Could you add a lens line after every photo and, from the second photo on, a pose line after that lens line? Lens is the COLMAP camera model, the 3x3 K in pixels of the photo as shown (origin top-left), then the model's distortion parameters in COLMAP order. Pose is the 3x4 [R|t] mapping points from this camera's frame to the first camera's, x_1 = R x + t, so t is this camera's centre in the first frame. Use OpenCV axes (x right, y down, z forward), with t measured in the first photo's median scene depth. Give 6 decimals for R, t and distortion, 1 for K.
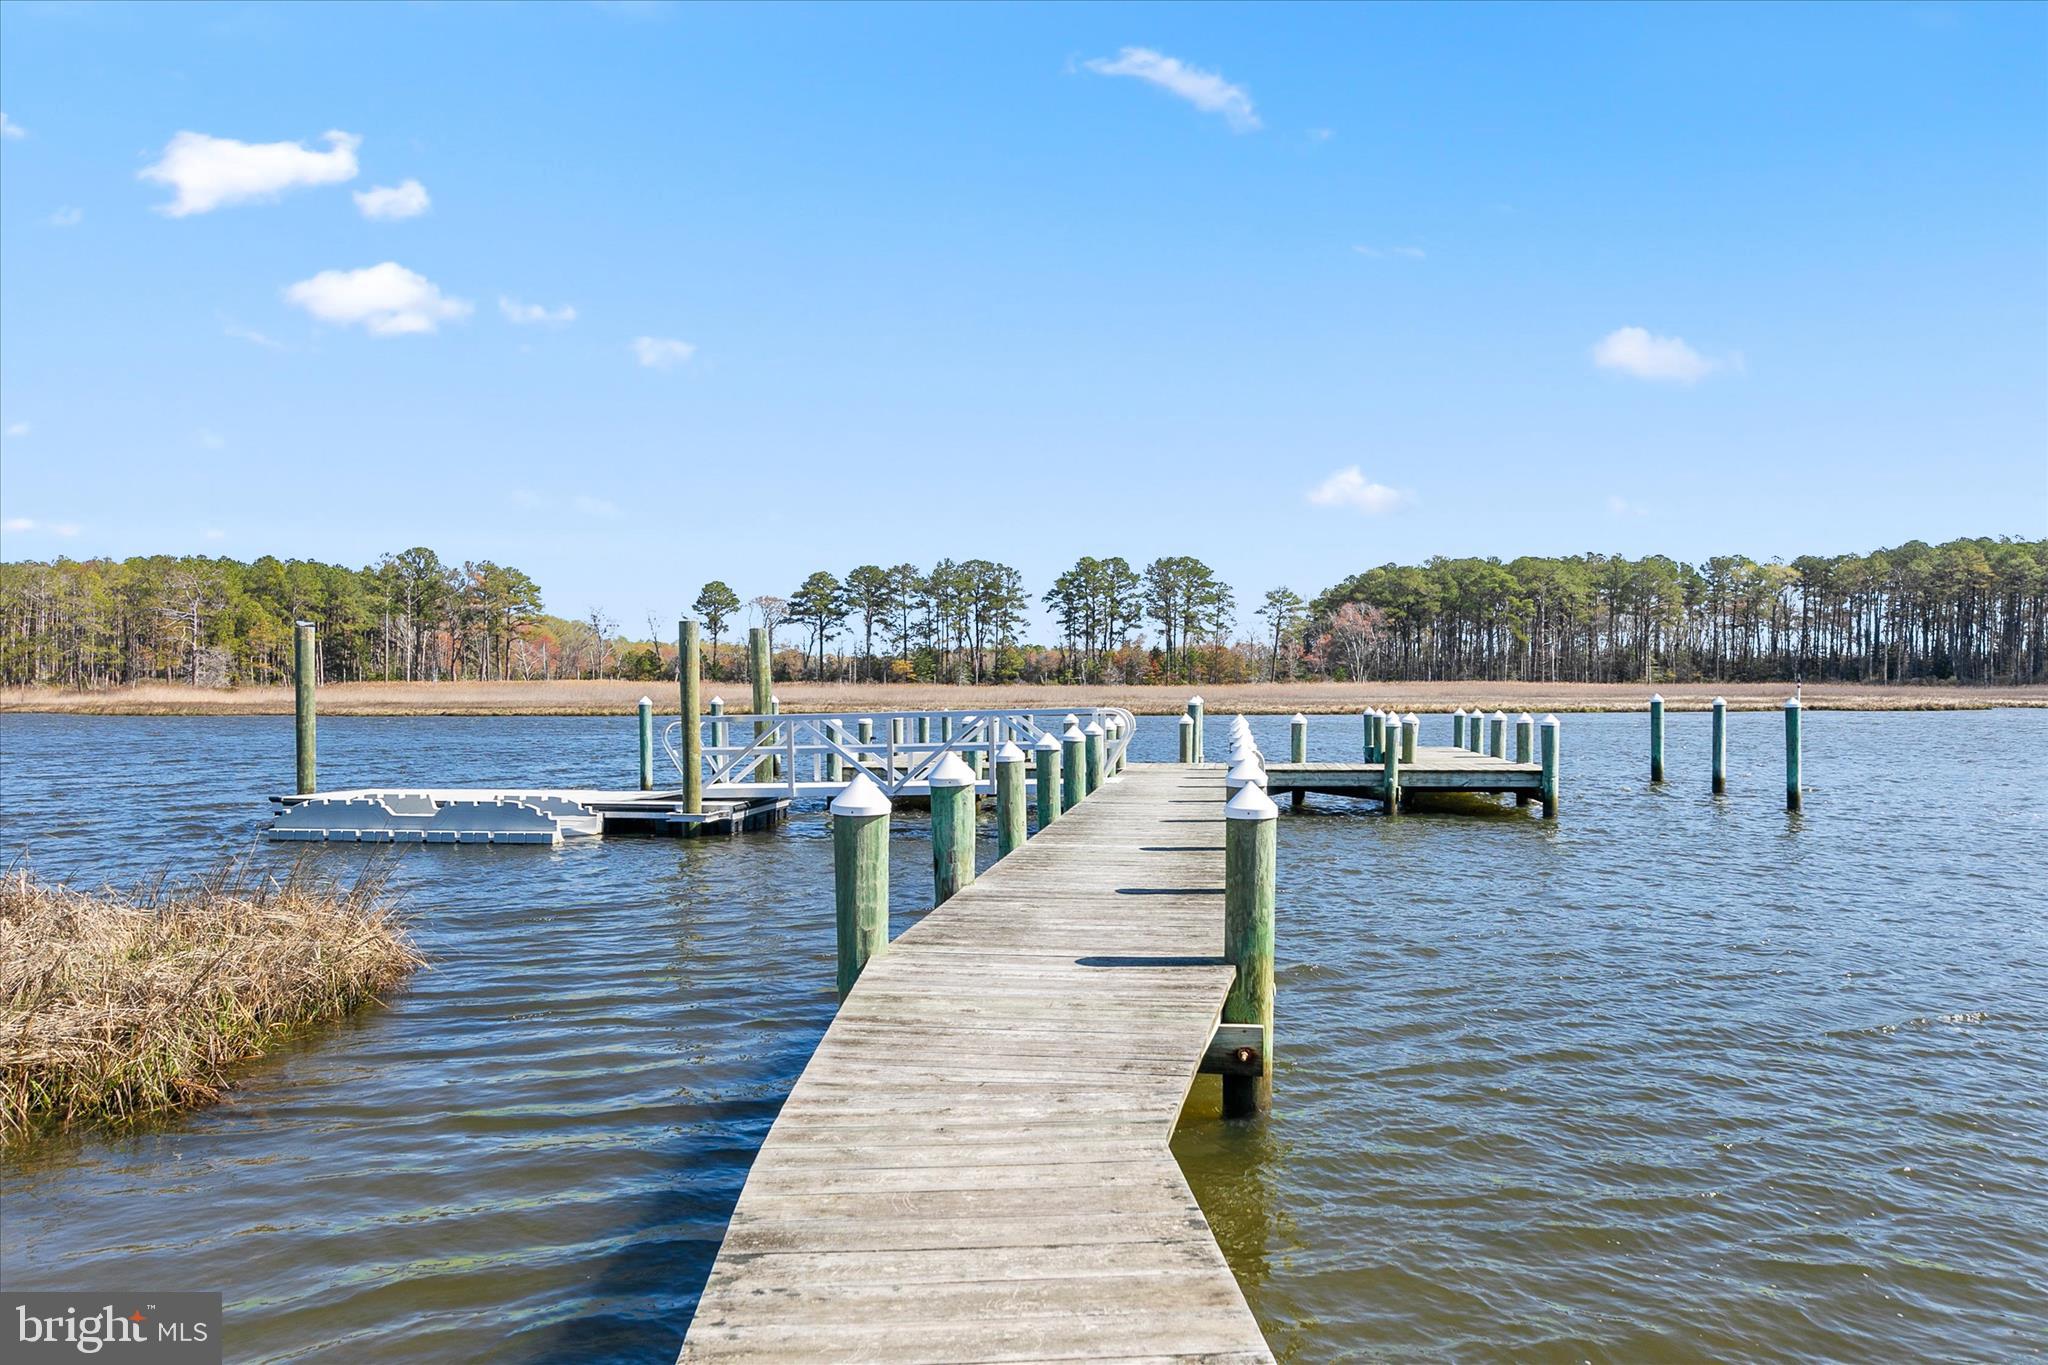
lens RADIAL K [[1404.8, 0, 1023.5], [0, 1404.8, 685.5], [0, 0, 1]] dist [0.012358, -0.006173]
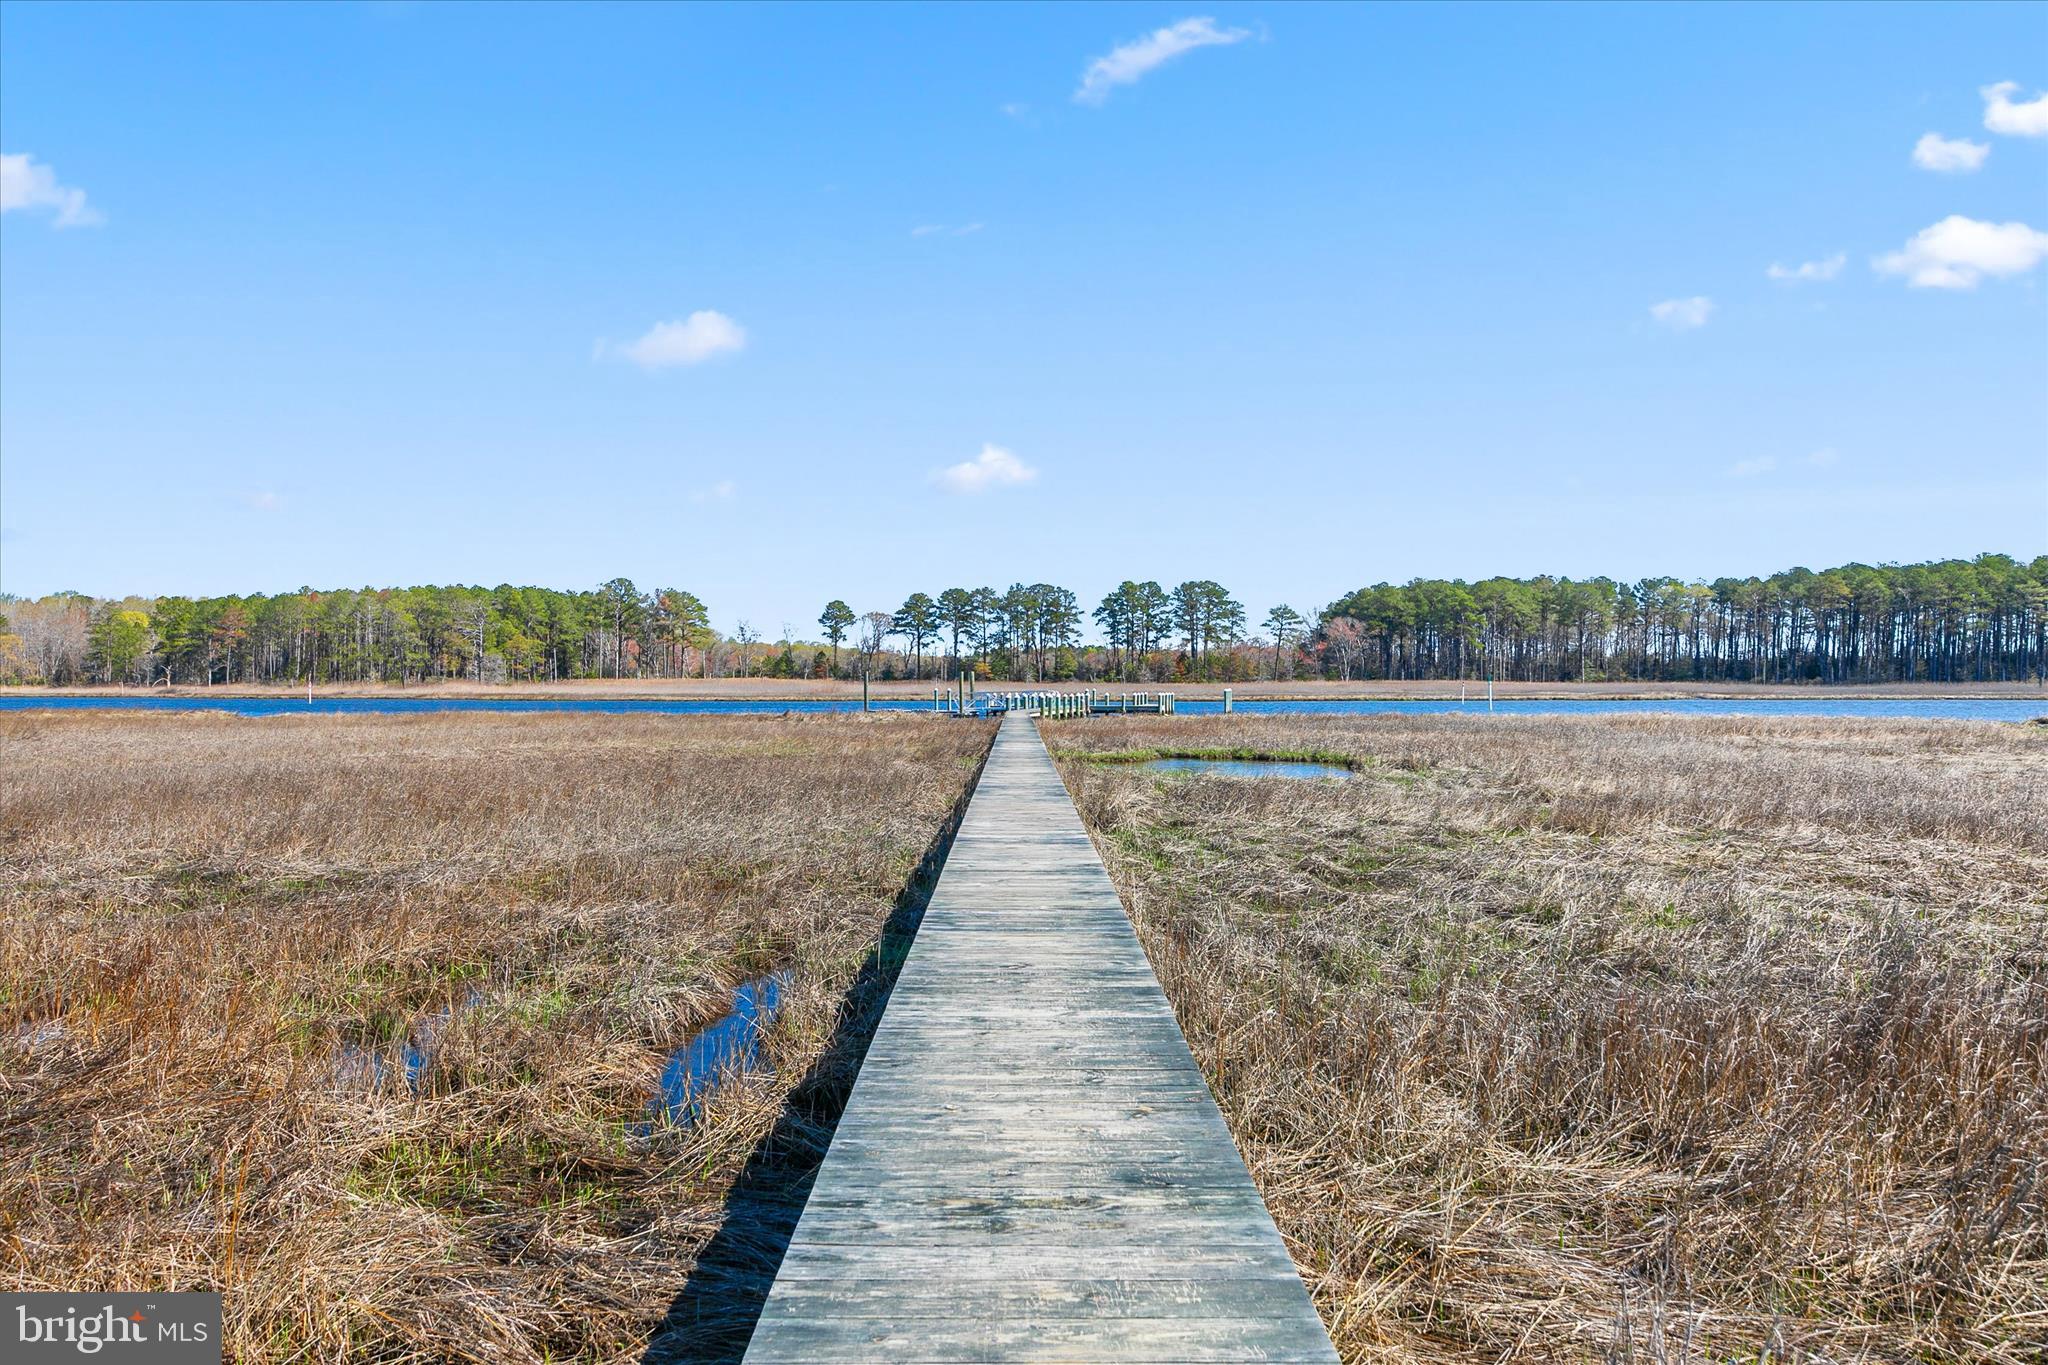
lens RADIAL K [[1404.8, 0, 1026.1], [0, 1404.8, 681.7], [0, 0, 1]] dist [0.012358, -0.006173]
pose [[0.998940, 0.002439, -0.045964, 0.011929], [-0.002444, 0.999997, -0.000050, -0.000794], [0.045964, 0.000162, 0.998943, -0.269014]]
